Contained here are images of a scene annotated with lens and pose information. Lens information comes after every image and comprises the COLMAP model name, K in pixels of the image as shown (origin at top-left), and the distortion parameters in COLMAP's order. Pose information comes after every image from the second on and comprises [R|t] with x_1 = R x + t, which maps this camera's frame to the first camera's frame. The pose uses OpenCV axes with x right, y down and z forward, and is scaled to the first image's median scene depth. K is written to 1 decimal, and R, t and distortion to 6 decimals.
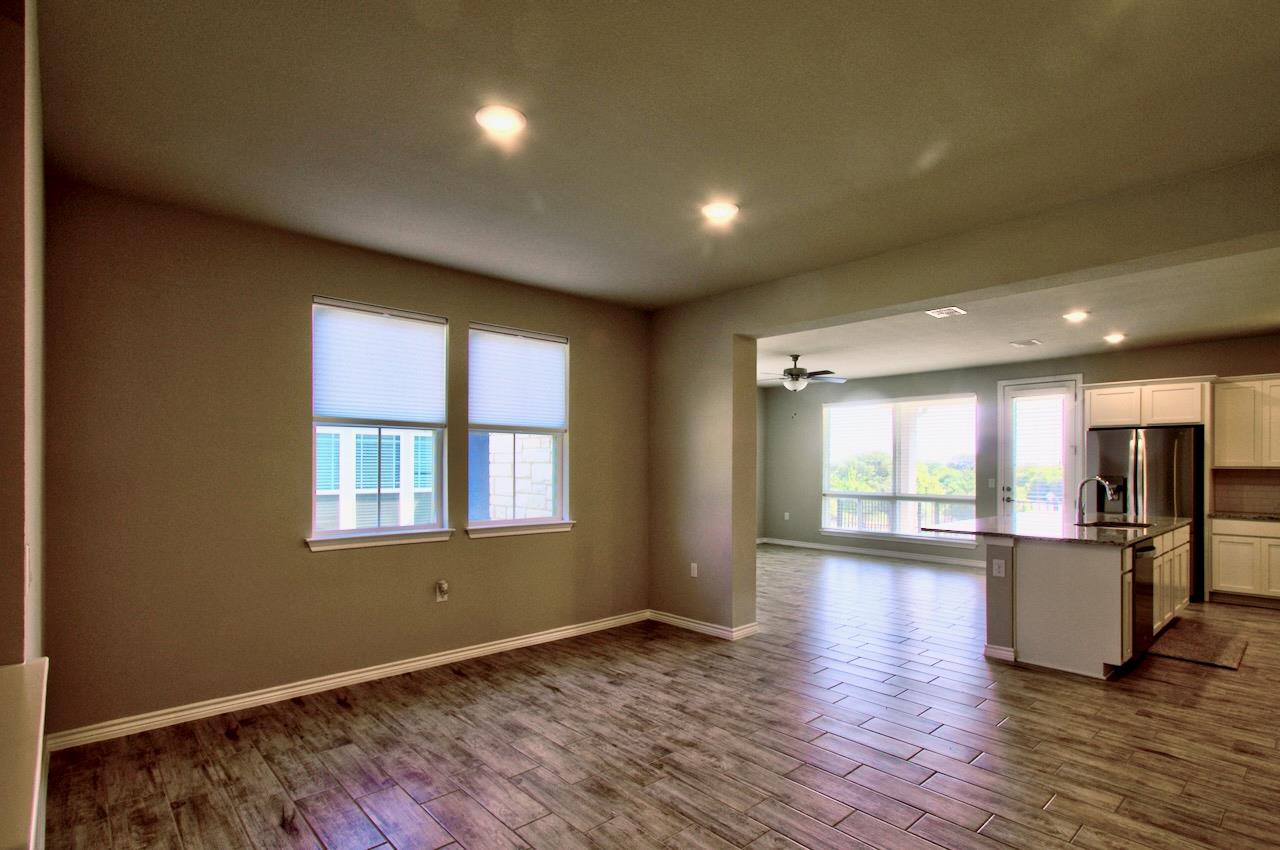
lens RADIAL K [[624.8, 0, 642.6], [0, 624.8, 460.8], [0, 0, 1]] dist [-0.002036, 0.000415]
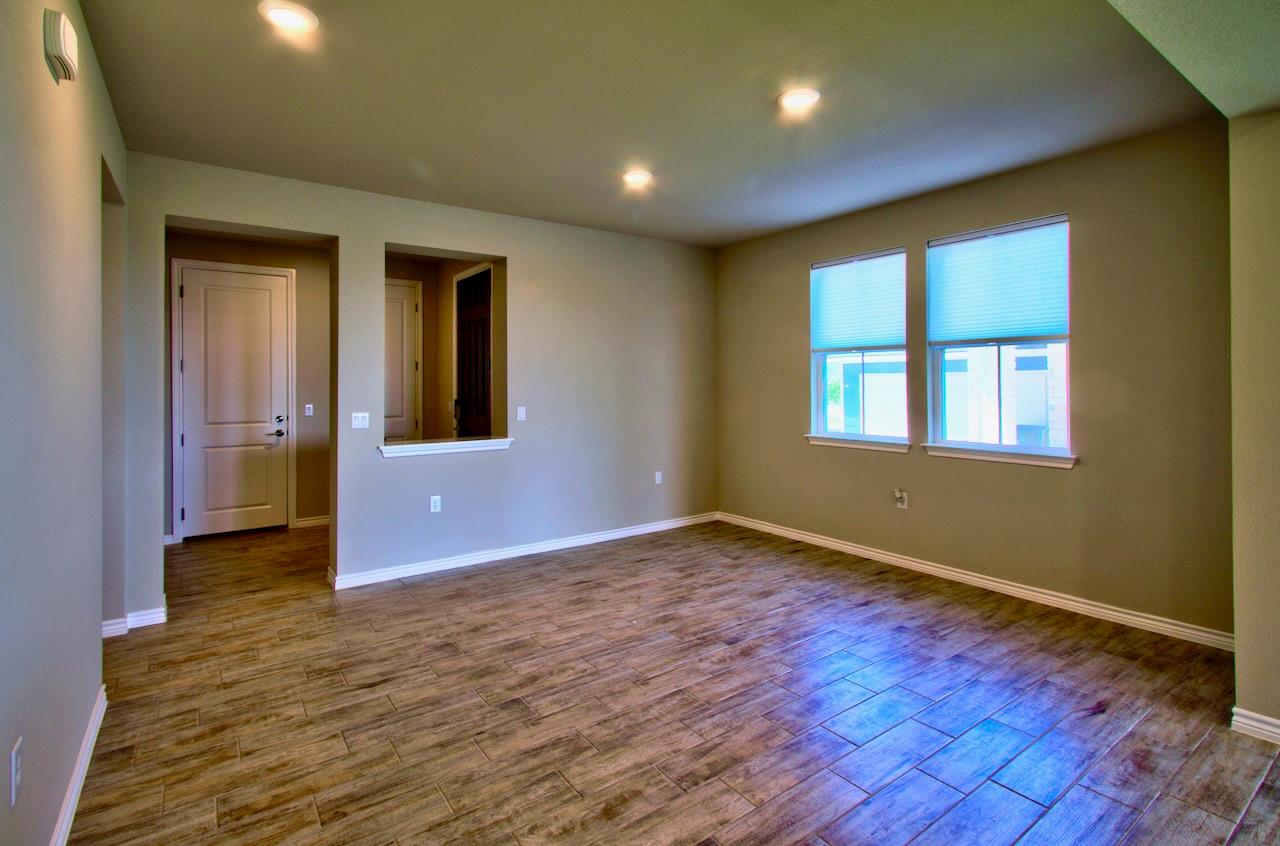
lens RADIAL K [[613.9, 0, 644.7], [0, 613.9, 385.2], [0, 0, 1]] dist [0.001294, 0.000553]
pose [[-0.113223, -0.000981, -0.993569, 0.841248], [0.017309, 0.999846, -0.002960, 0.006060], [0.993419, -0.017533, -0.113188, 0.724159]]
